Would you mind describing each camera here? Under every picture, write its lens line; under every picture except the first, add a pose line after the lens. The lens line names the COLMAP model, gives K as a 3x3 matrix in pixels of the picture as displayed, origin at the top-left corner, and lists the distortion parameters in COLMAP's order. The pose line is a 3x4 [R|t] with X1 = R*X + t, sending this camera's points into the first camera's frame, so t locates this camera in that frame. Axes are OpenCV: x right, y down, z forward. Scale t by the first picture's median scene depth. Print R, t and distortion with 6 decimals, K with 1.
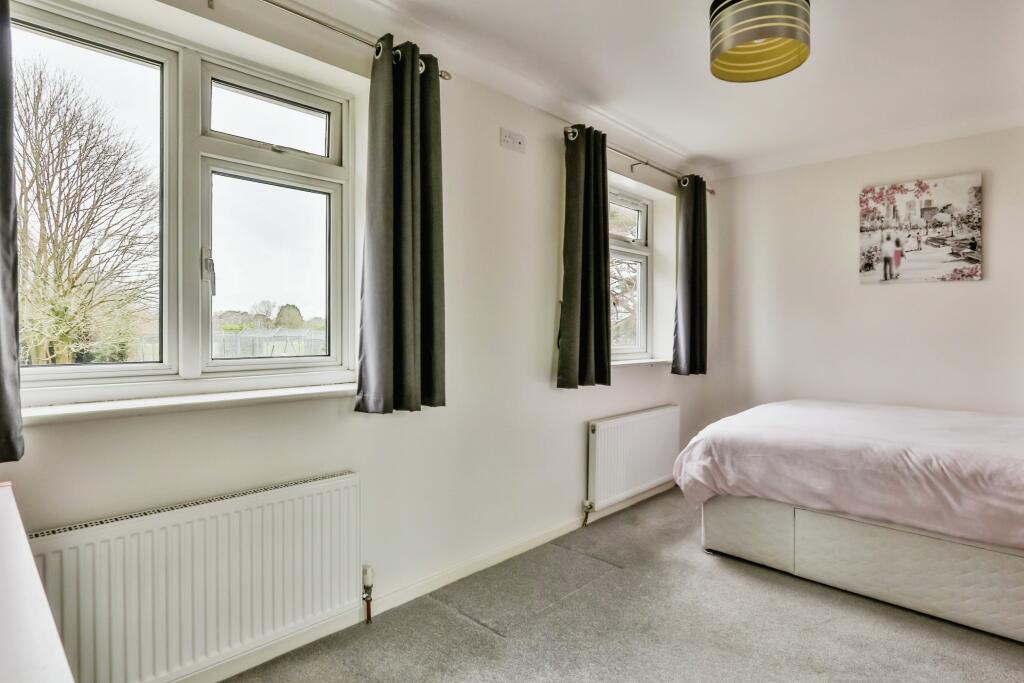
lens RADIAL K [[543.6, 0, 518.4], [0, 543.6, 335.9], [0, 0, 1]] dist [-0.017278, 0.001493]
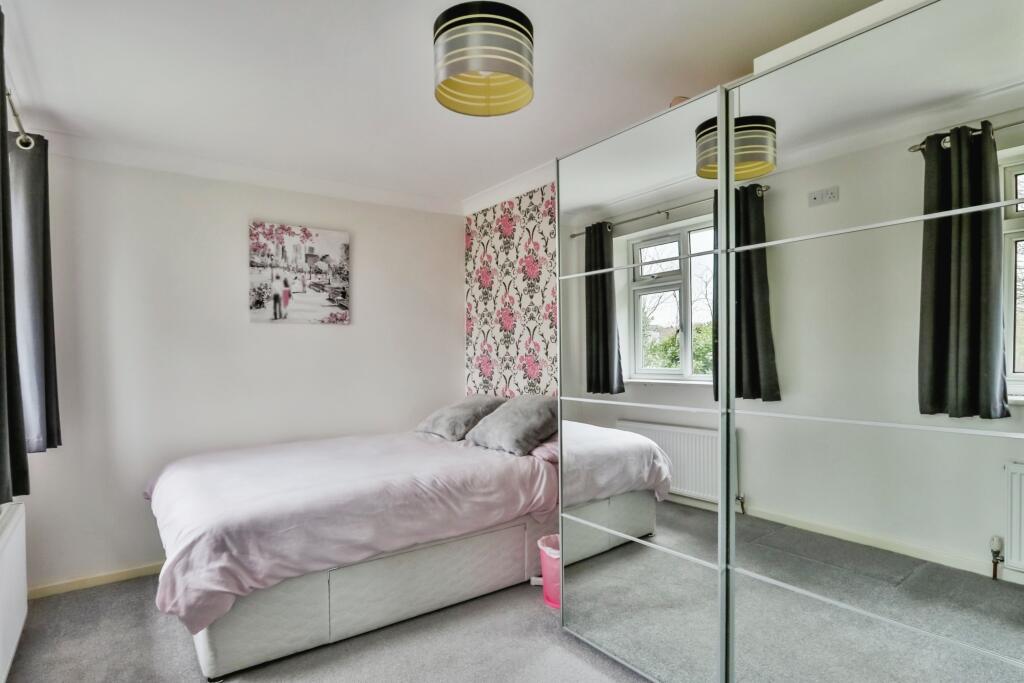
lens RADIAL K [[569.2, 0, 515.8], [0, 569.2, 363.9], [0, 0, 1]] dist [-0.002477, -0.000485]
pose [[0.163138, -0.035860, 0.985951, -0.303465], [0.029278, 0.999075, 0.031493, -0.043407], [-0.986169, 0.023729, 0.164037, 0.417641]]
